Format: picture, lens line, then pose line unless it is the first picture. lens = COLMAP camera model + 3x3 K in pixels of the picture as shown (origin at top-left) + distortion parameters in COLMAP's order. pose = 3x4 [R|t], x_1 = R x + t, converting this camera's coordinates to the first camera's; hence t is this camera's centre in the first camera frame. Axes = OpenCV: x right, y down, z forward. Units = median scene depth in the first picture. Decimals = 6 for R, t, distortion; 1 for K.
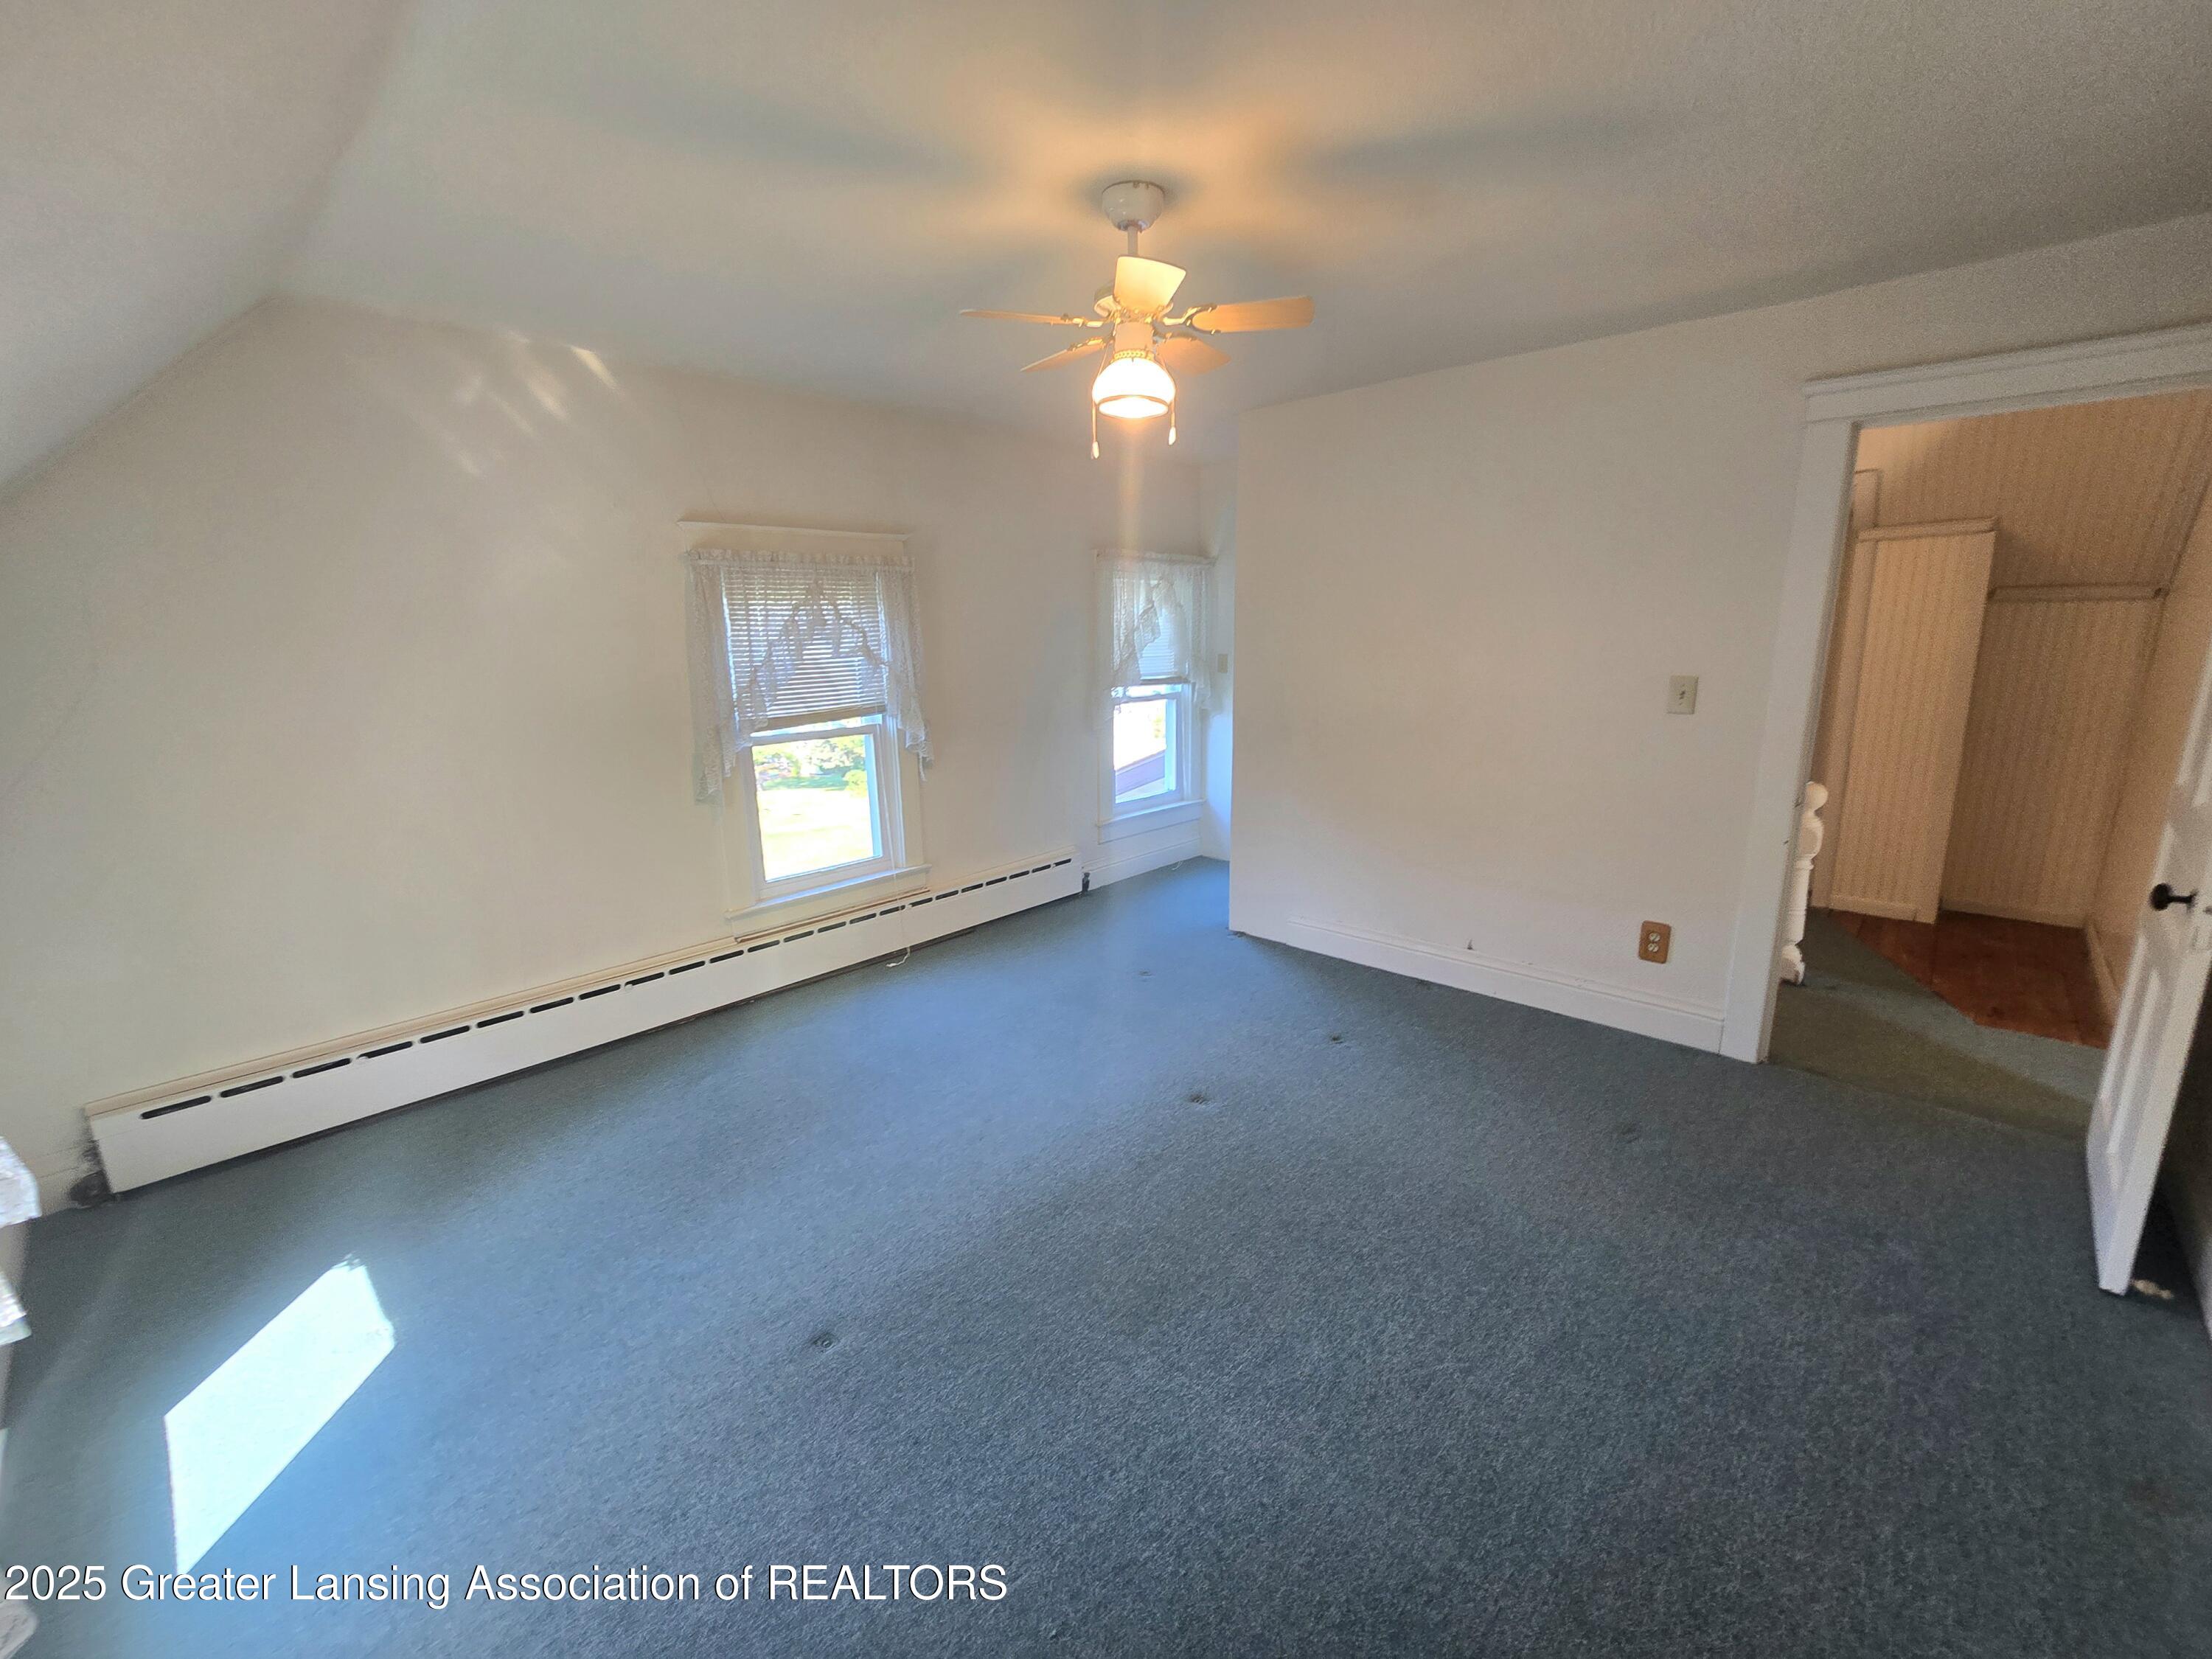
lens RADIAL K [[904.5, 0, 1106.0], [0, 904.5, 829.5], [0, 0, 1]] dist [-0.012769, 0.005762]
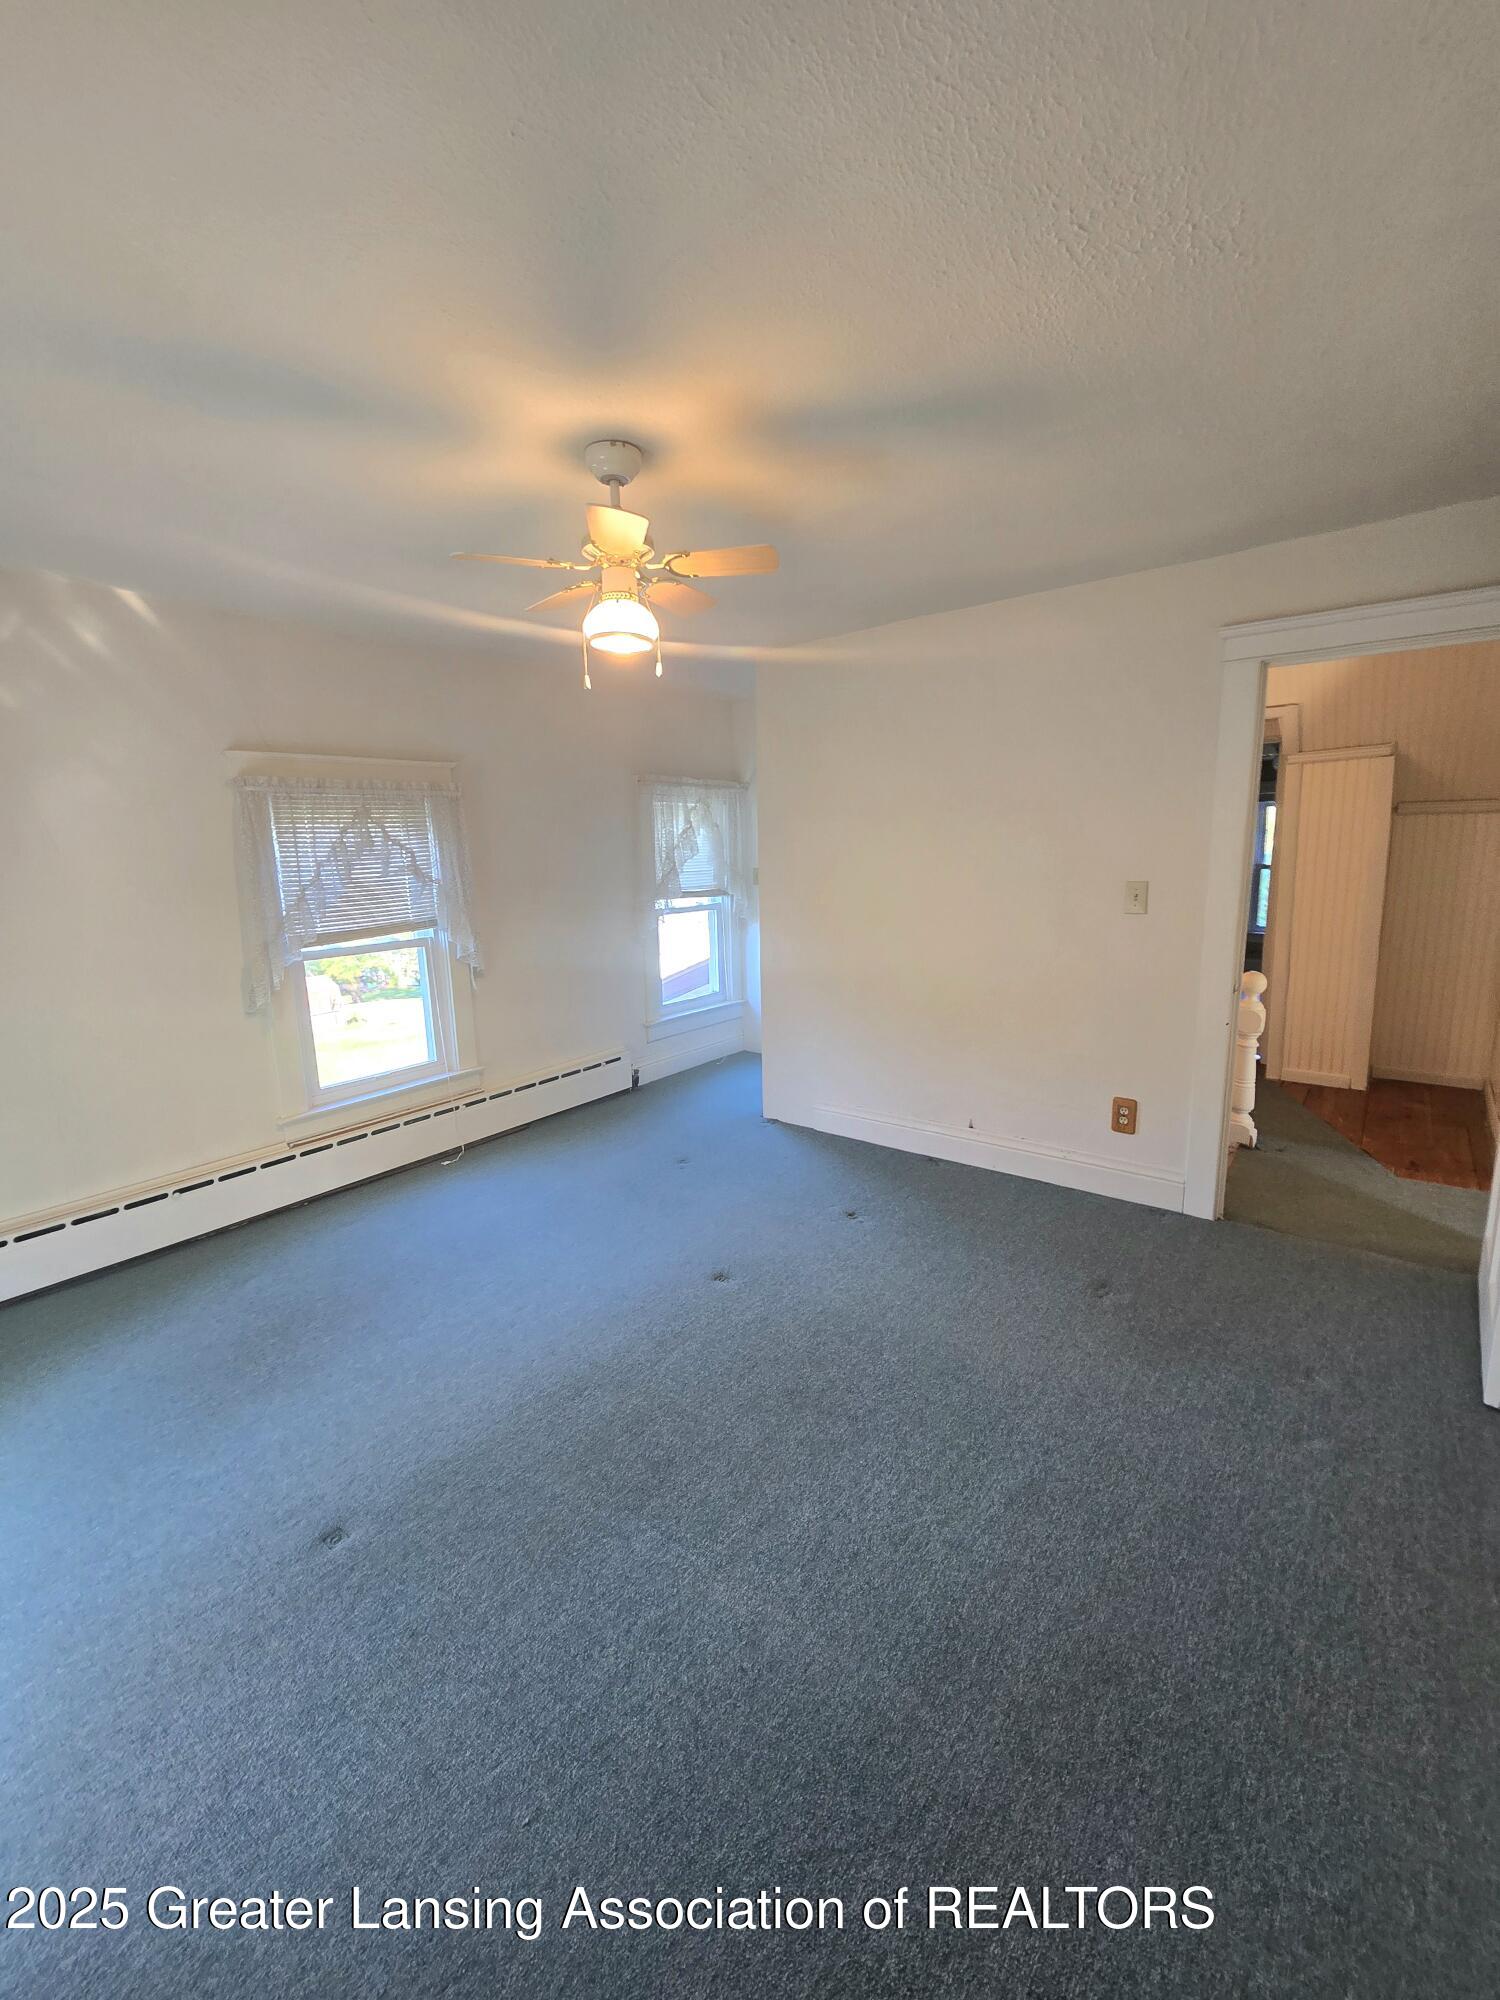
lens RADIAL K [[815.9, 0, 750.0], [0, 815.9, 1000.0], [0, 0, 1]] dist [-0.011898, 0.004334]
pose [[0.996706, -0.026198, 0.076757, 0.094785], [0.028804, 0.999039, -0.033038, 0.000599], [-0.075818, 0.035140, 0.996502, 0.020162]]
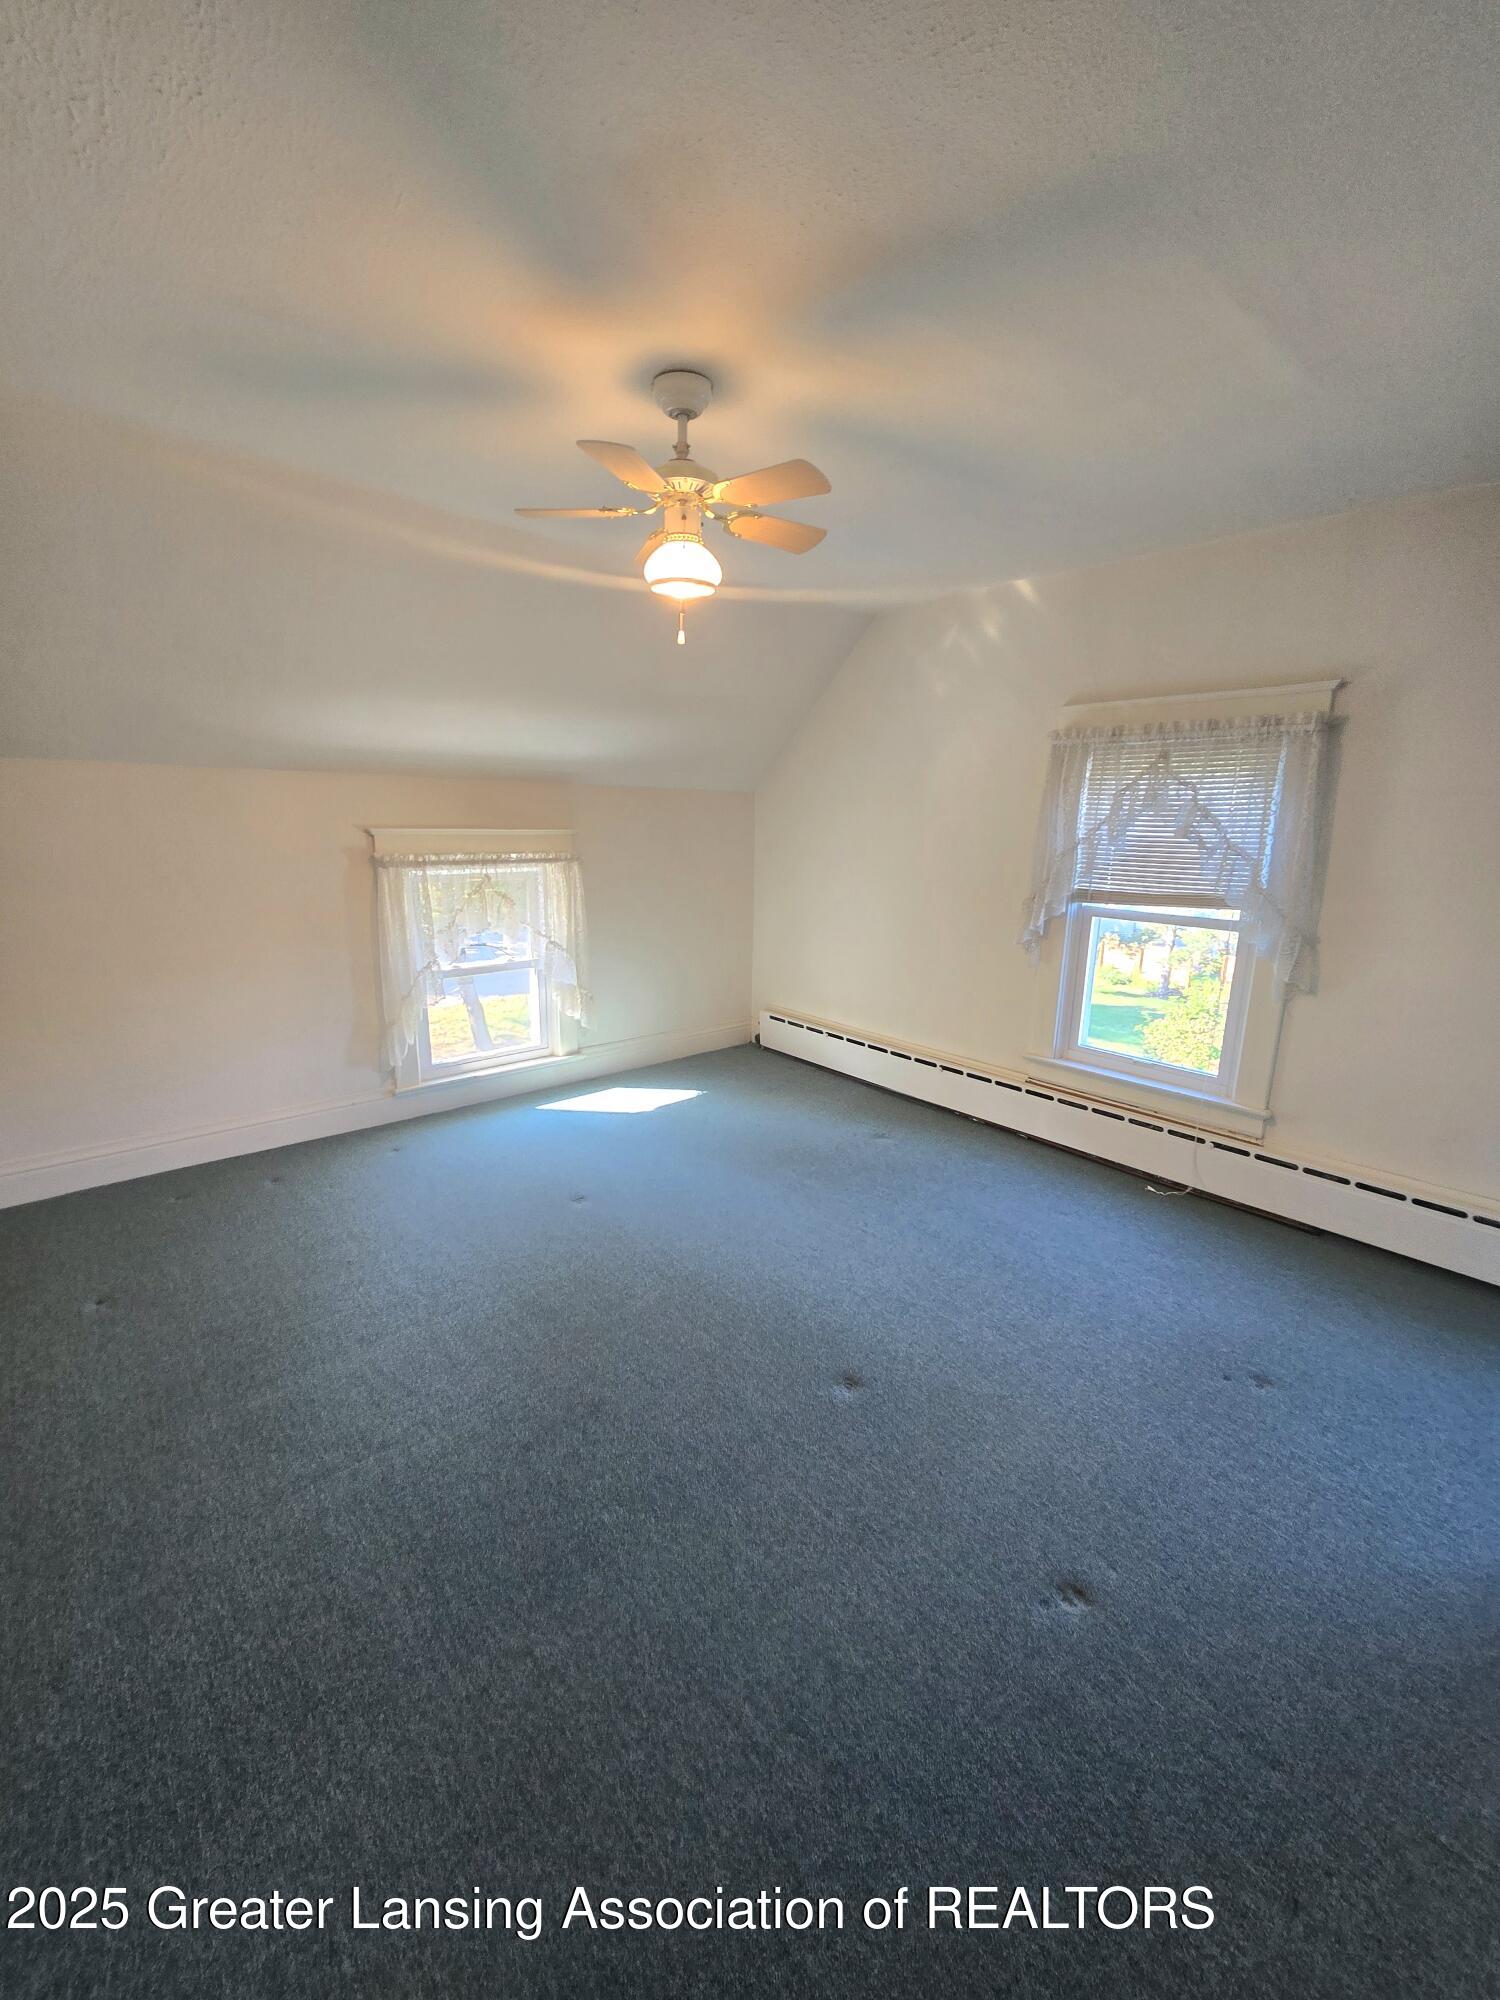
lens RADIAL K [[817.8, 0, 735.9], [0, 817.8, 983.5], [0, 0, 1]] dist [-0.012769, 0.005762]
pose [[-0.100592, 0.221942, -0.969857, 1.002509], [-0.232210, 0.942642, 0.239799, -0.255448], [0.967450, 0.249333, -0.043285, 1.140780]]
